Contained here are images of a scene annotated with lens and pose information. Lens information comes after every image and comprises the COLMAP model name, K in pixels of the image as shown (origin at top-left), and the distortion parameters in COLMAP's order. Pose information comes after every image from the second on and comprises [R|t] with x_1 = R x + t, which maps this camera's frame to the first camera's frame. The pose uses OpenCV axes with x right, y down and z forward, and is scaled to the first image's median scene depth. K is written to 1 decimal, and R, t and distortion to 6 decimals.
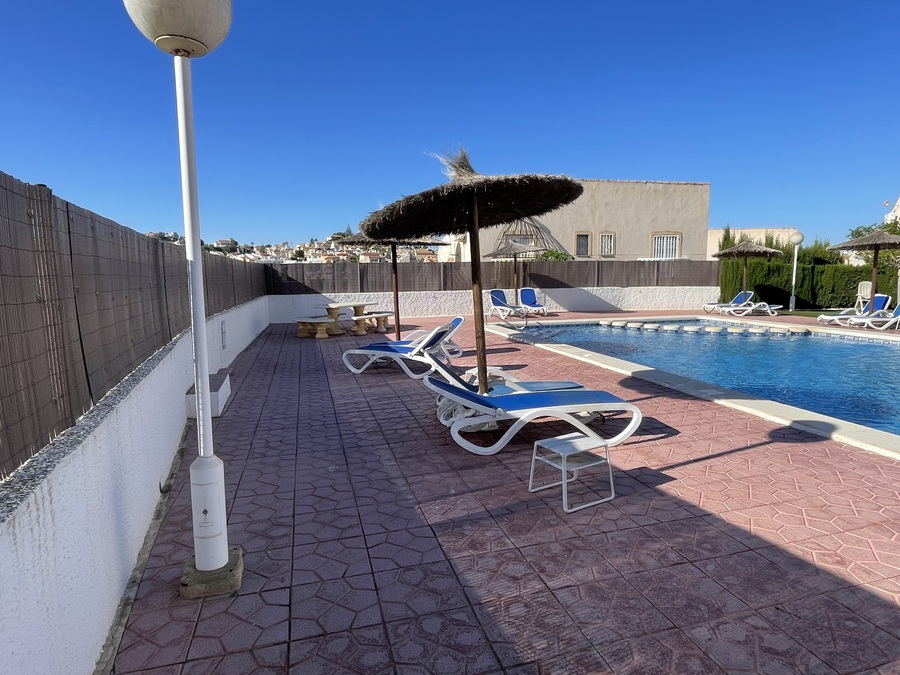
lens RADIAL K [[518.1, 0, 450.1], [0, 518.1, 335.1], [0, 0, 1]] dist [0.004888, -0.004652]
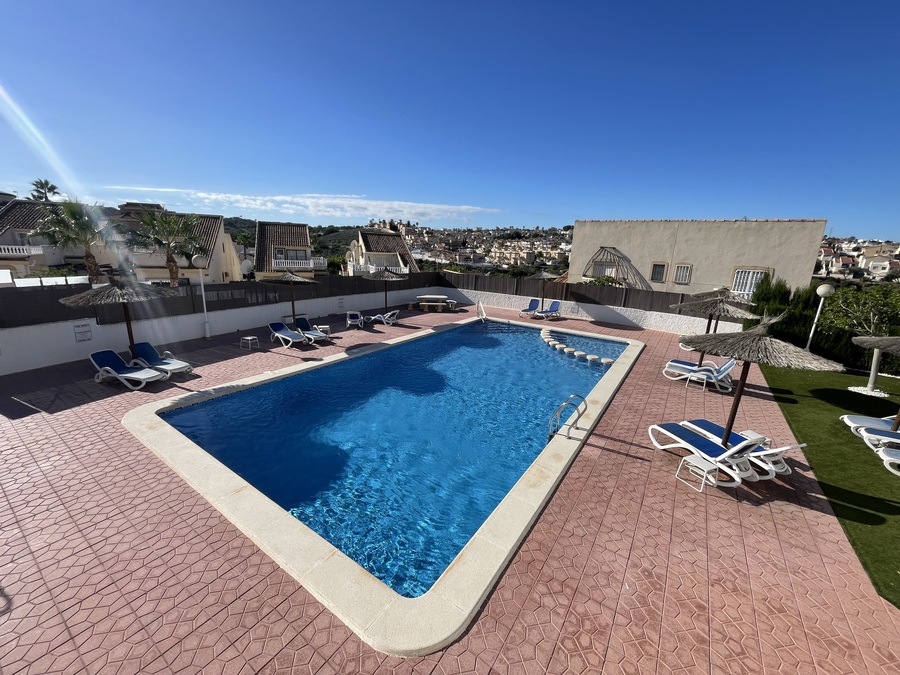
lens RADIAL K [[364.5, 0, 448.2], [0, 364.5, 337.9], [0, 0, 1]] dist [-0.002879, -0.000427]
pose [[0.641596, 0.221612, -0.734331, 0.981234], [-0.140679, 0.975112, 0.171363, -0.157718], [0.754031, -0.006641, 0.656805, 0.042913]]
